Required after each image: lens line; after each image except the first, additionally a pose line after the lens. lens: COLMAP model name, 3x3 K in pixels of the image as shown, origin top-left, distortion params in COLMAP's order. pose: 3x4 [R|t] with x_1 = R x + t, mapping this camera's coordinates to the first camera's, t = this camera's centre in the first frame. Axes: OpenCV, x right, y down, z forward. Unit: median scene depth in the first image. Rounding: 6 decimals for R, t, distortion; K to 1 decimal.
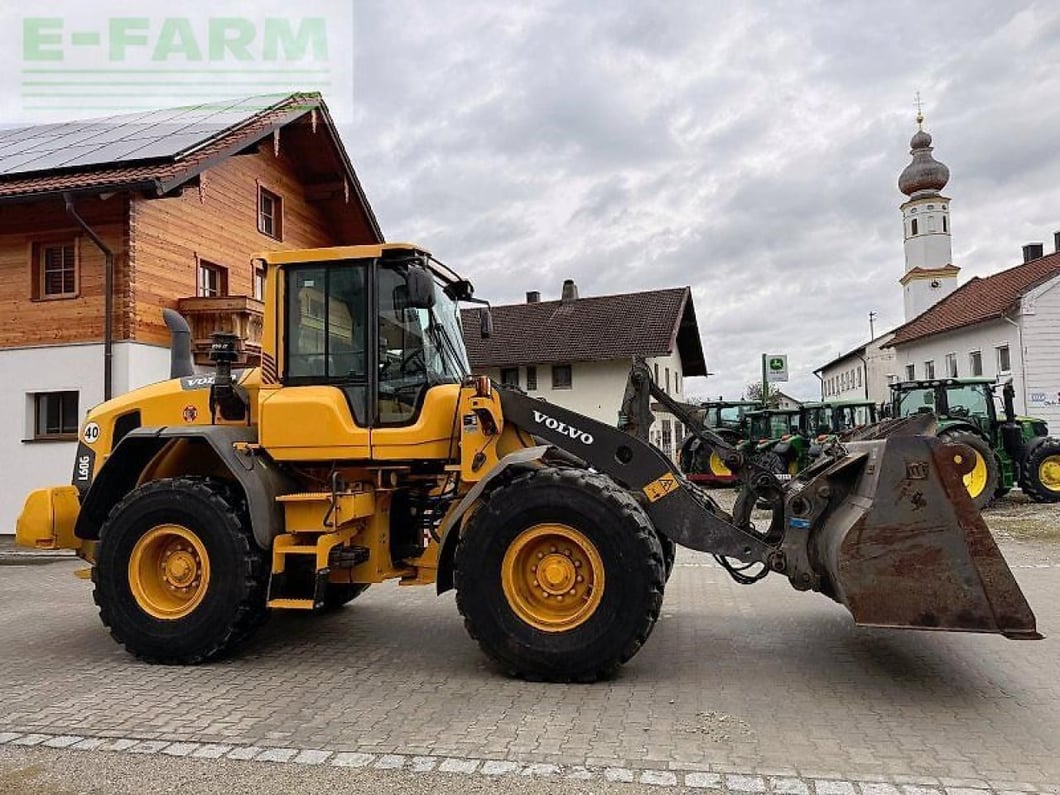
lens RADIAL K [[746.2, 0, 536.2], [0, 746.2, 390.4], [0, 0, 1]] dist [0.055289, -0.060541]
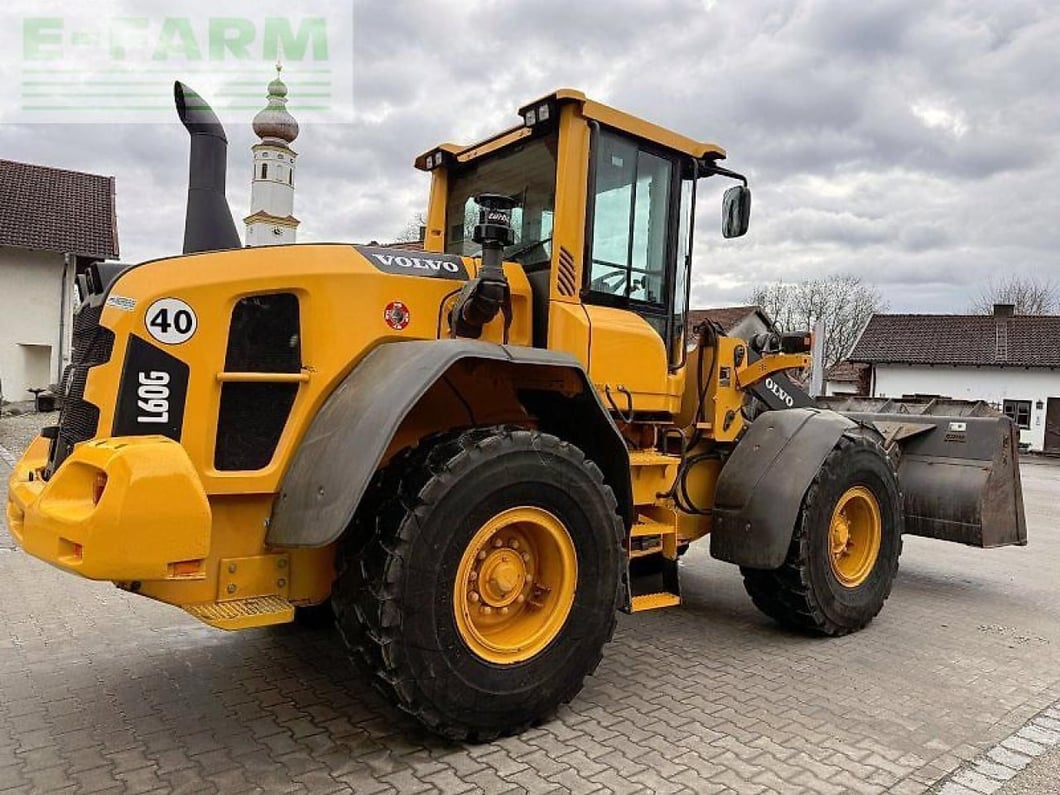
lens RADIAL K [[743.9, 0, 534.1], [0, 743.9, 397.2], [0, 0, 1]] dist [0.054248, -0.059883]
pose [[0.617803, 0.050339, 0.784720, -0.945856], [-0.128274, 0.991033, 0.037415, 0.065539], [-0.775800, -0.123774, 0.618720, 0.627942]]
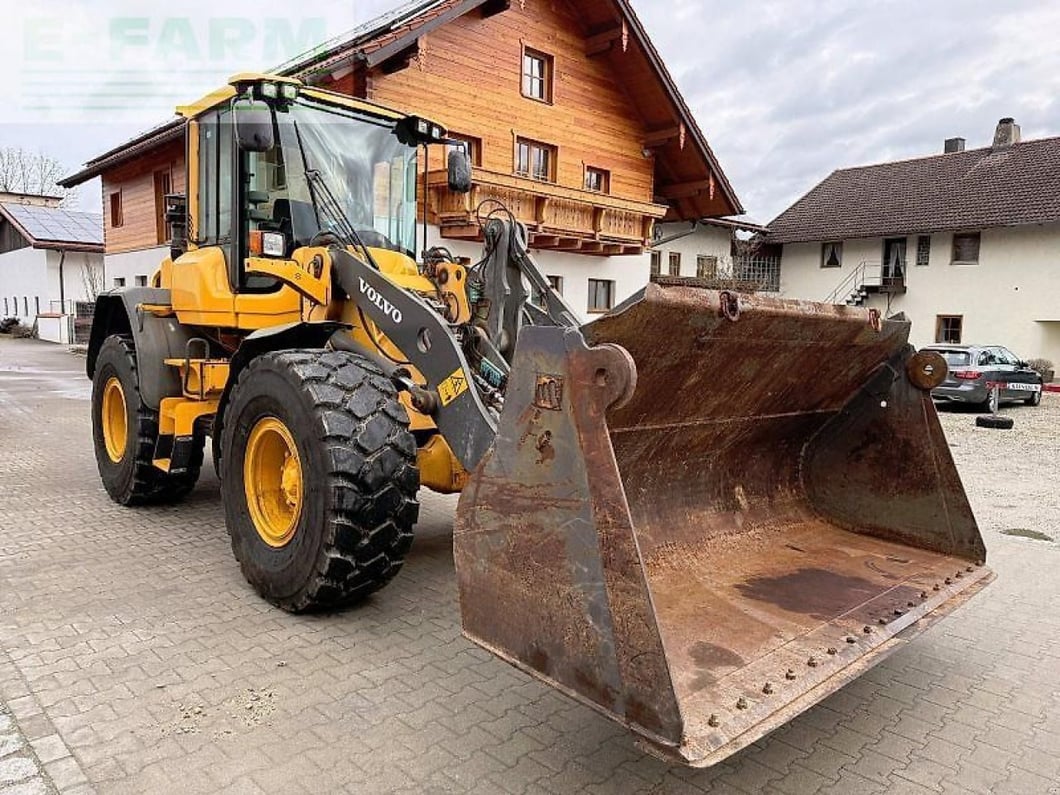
lens RADIAL K [[748.6, 0, 530.0], [0, 748.6, 397.5], [0, 0, 1]] dist [0.074829, -0.086348]
pose [[0.830035, 0.100279, -0.548622, 0.603511], [-0.006518, 0.985379, 0.170250, 0.016027], [0.557673, -0.137737, 0.818553, 0.432140]]
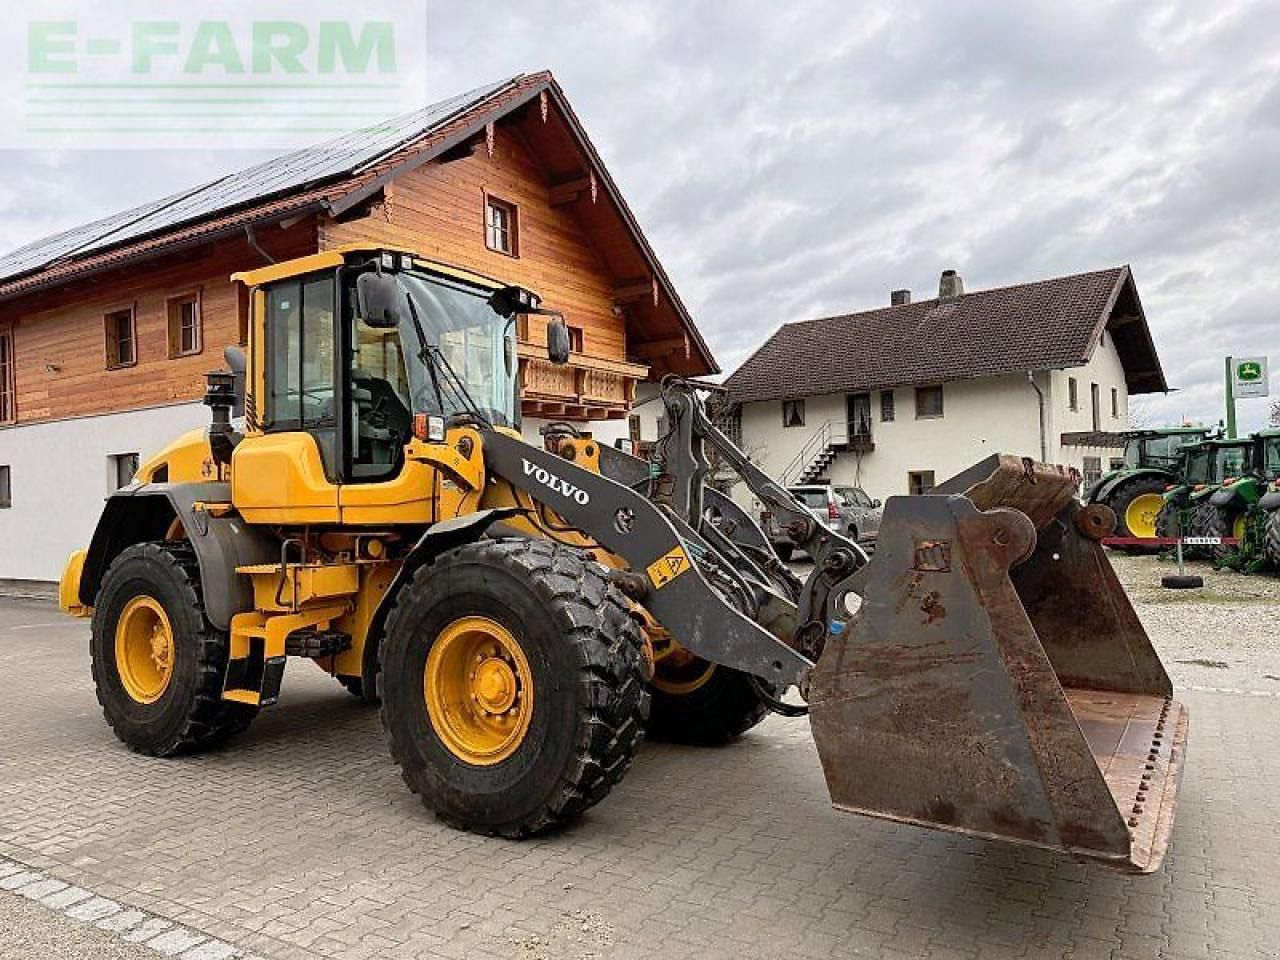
lens RADIAL K [[897.6, 0, 641.6], [0, 897.6, 476.8], [0, 0, 1]] dist [0.073046, -0.089305]
pose [[0.940443, -0.010493, -0.339791, 0.409393], [0.029795, 0.998221, 0.051636, 0.002758], [0.338644, -0.058685, 0.939083, 0.213267]]
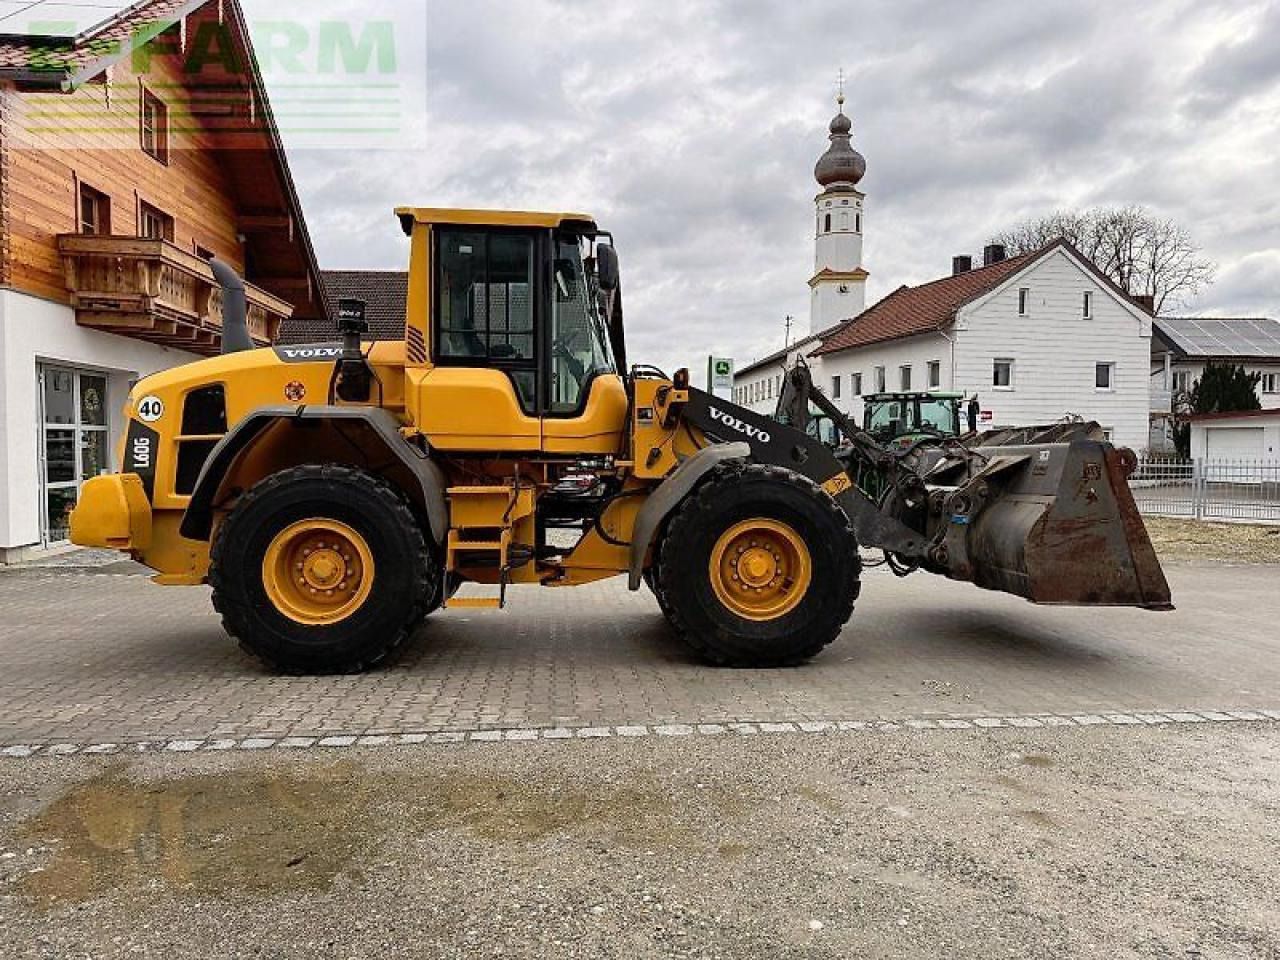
lens RADIAL K [[897.6, 0, 641.6], [0, 897.6, 476.8], [0, 0, 1]] dist [0.073046, -0.089305]
pose [[0.956016, 0.019820, 0.292644, -0.432396], [-0.048212, 0.994762, 0.090130, 0.017616], [-0.289325, -0.100274, 0.951964, -0.097134]]
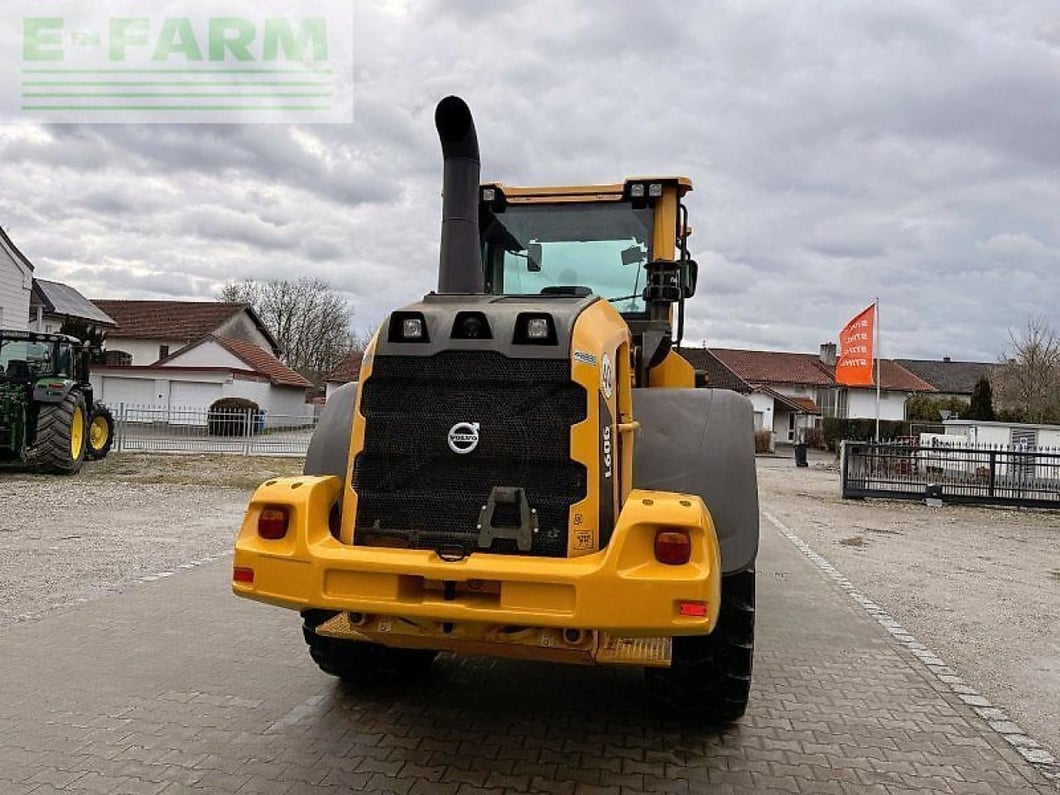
lens RADIAL K [[743.3, 0, 531.3], [0, 743.3, 394.8], [0, 0, 1]] dist [0.073046, -0.089305]
pose [[-0.047861, 0.047764, 0.997711, -1.222864], [-0.116781, 0.991738, -0.053080, 0.113751], [-0.992004, -0.119054, -0.041887, 1.244540]]
